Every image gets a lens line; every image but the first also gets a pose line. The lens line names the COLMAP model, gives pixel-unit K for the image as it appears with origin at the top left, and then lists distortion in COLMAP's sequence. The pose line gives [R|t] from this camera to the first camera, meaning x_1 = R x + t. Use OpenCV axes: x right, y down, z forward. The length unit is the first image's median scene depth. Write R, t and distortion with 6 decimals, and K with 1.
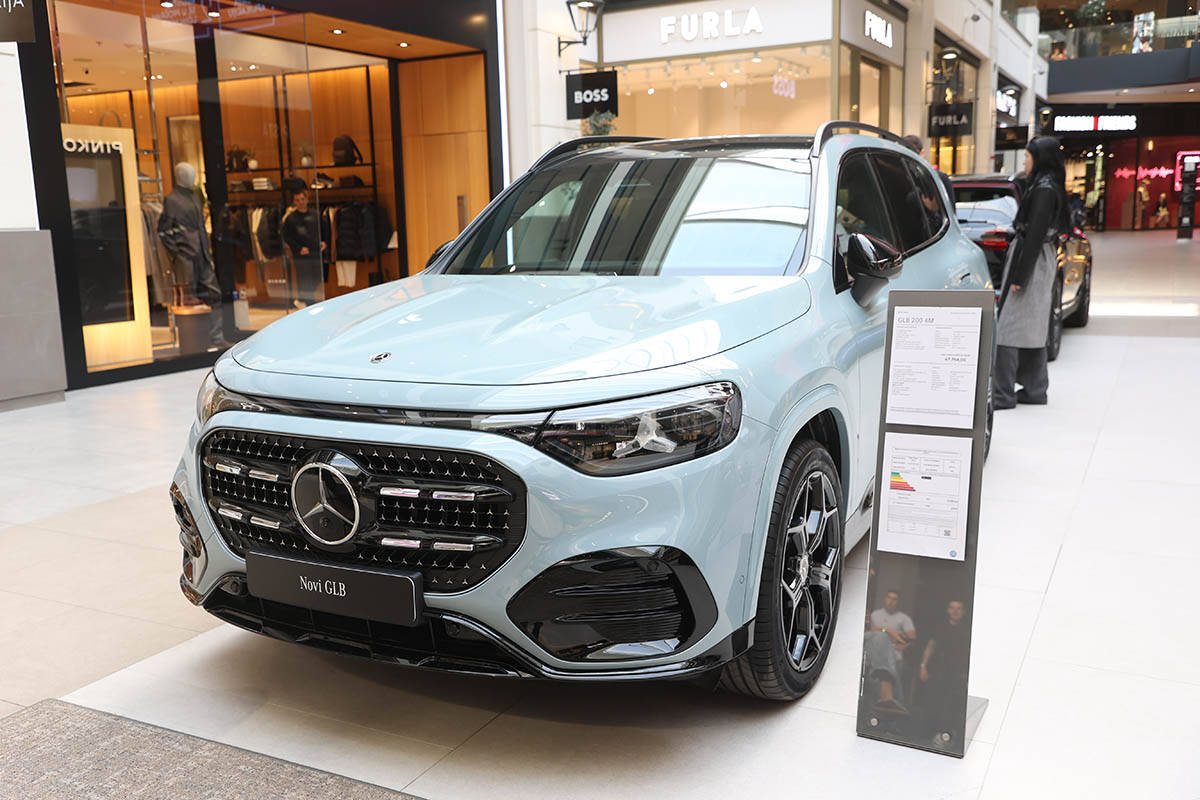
lens RADIAL K [[1187.3, 0, 600.0], [0, 1187.3, 400.0], [0, 0, 1]] dist [0.001698, 0.001695]
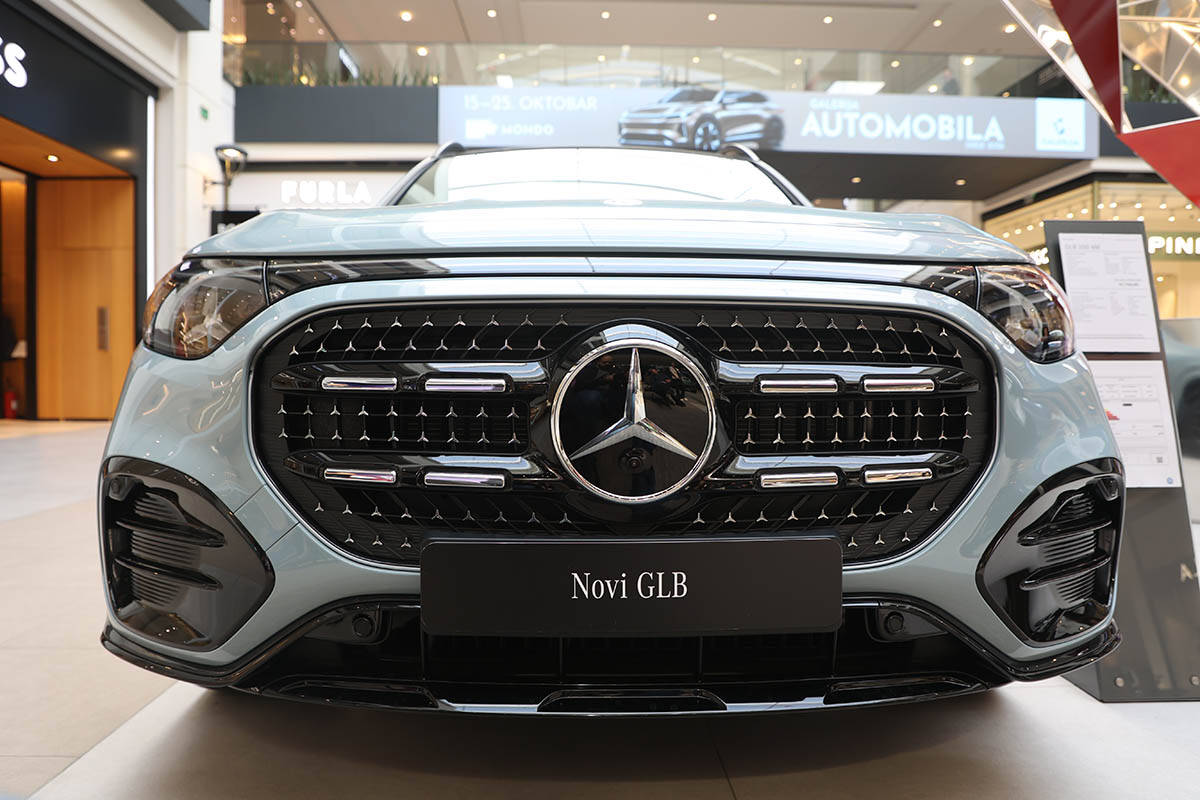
lens RADIAL K [[832.2, 0, 600.0], [0, 832.2, 400.0], [0, 0, 1]] dist [-0.089724, 0.054717]
pose [[0.856919, 0.013800, 0.515267, -0.409327], [0.062327, 0.989533, -0.130156, 0.117644], [-0.511669, 0.143648, 0.847089, 0.660037]]
